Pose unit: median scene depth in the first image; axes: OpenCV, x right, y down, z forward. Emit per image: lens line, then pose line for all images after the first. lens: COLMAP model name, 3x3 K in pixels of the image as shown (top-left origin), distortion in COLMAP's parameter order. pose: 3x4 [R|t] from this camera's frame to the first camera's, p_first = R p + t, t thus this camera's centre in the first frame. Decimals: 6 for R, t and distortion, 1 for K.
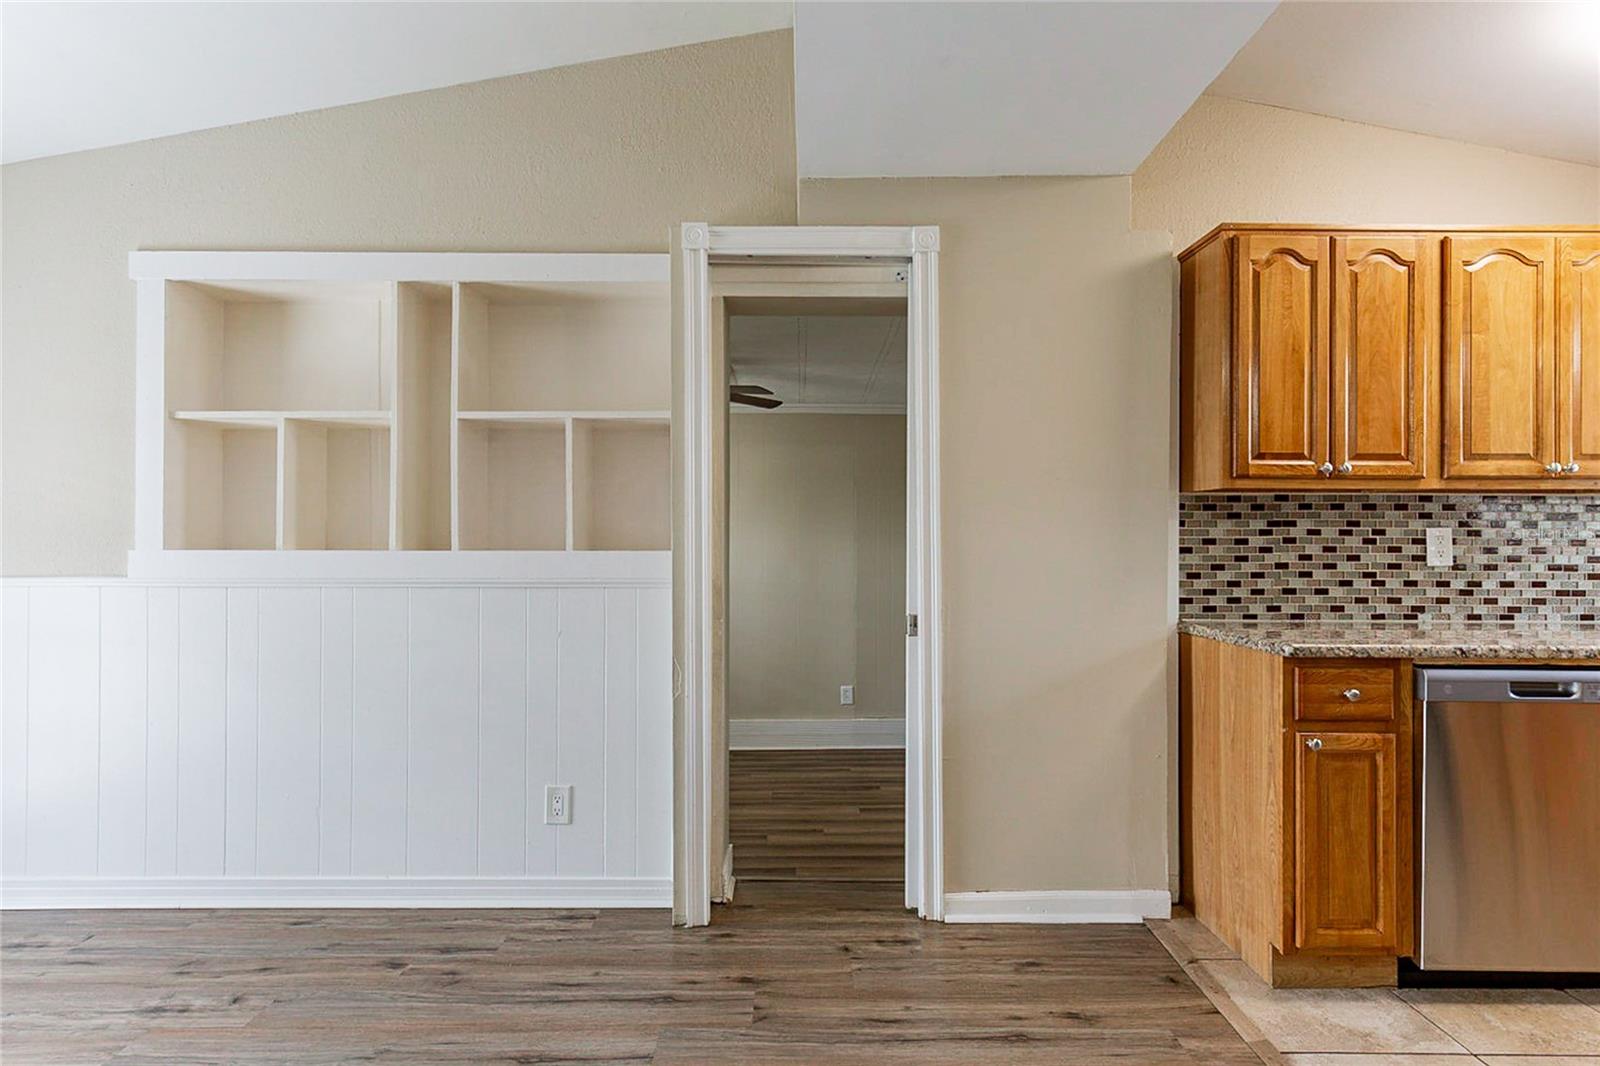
lens RADIAL K [[885.5, 0, 800.0], [0, 885.5, 533.0], [0, 0, 1]] dist [0.001909, 0.001221]
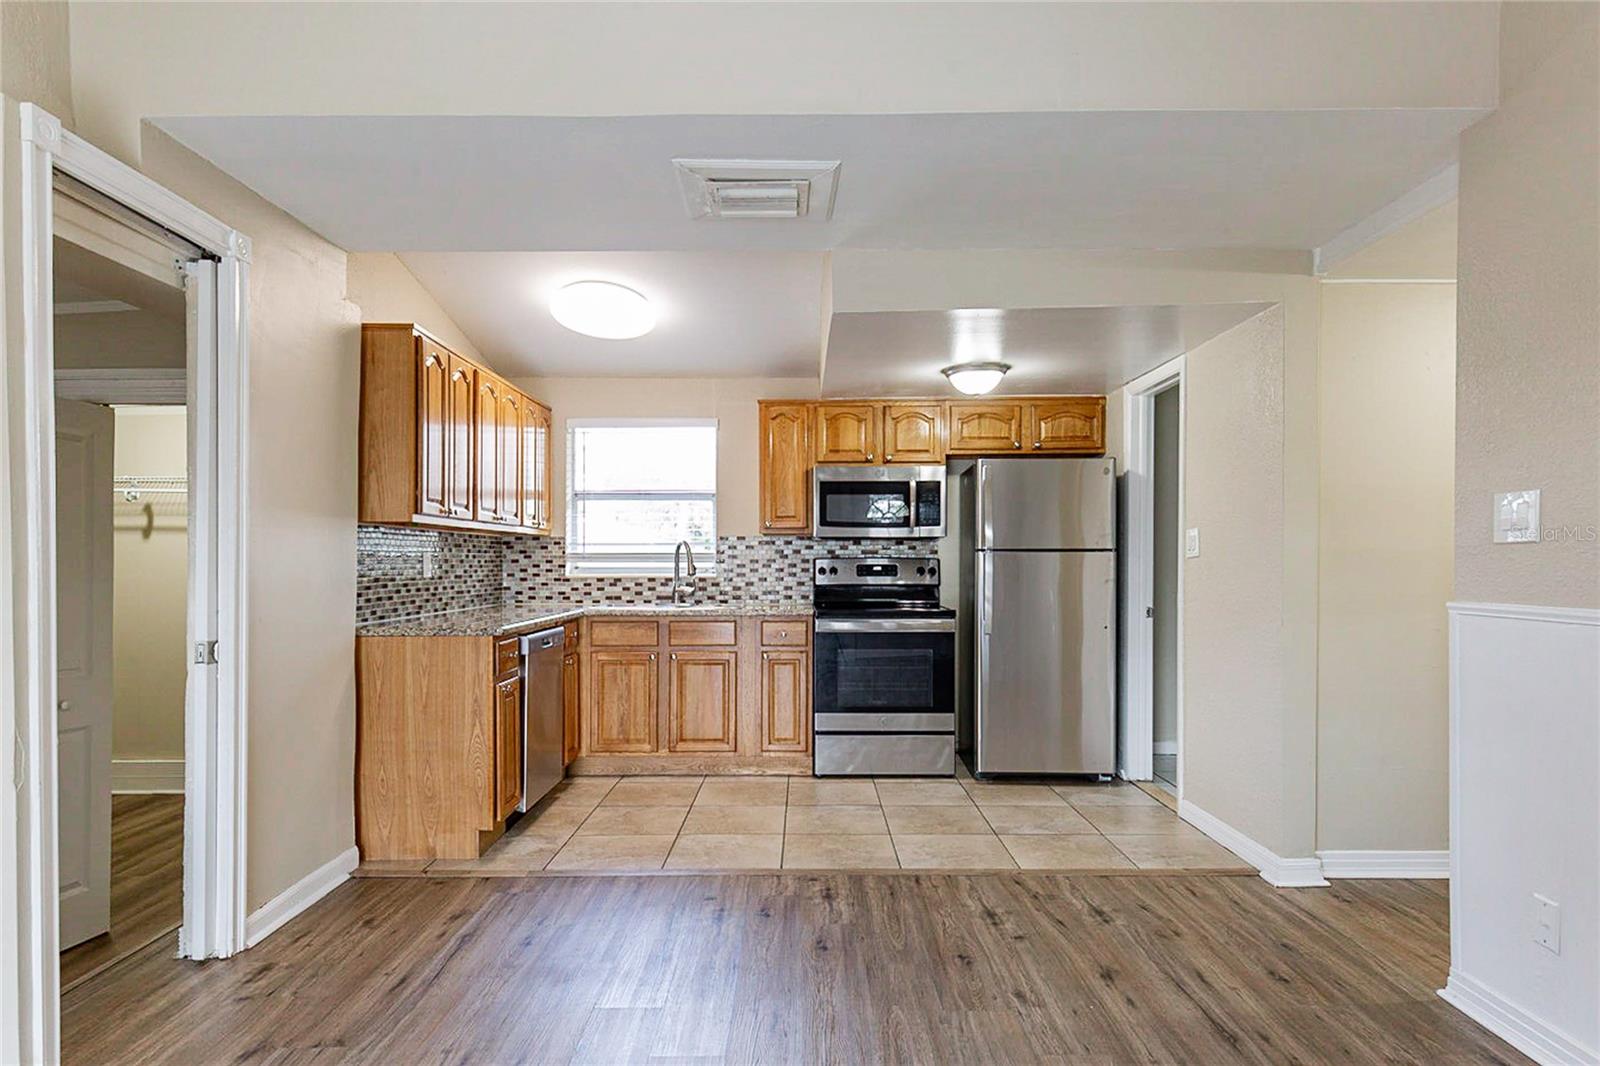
lens RADIAL K [[889.2, 0, 811.3], [0, 889.2, 558.2], [0, 0, 1]] dist [0.003545, 0.000870]
pose [[-0.010834, 0.003031, 0.999937, -0.863118], [-0.009278, 0.999952, -0.003131, 0.003063], [-0.999898, -0.009311, -0.010806, 0.401401]]
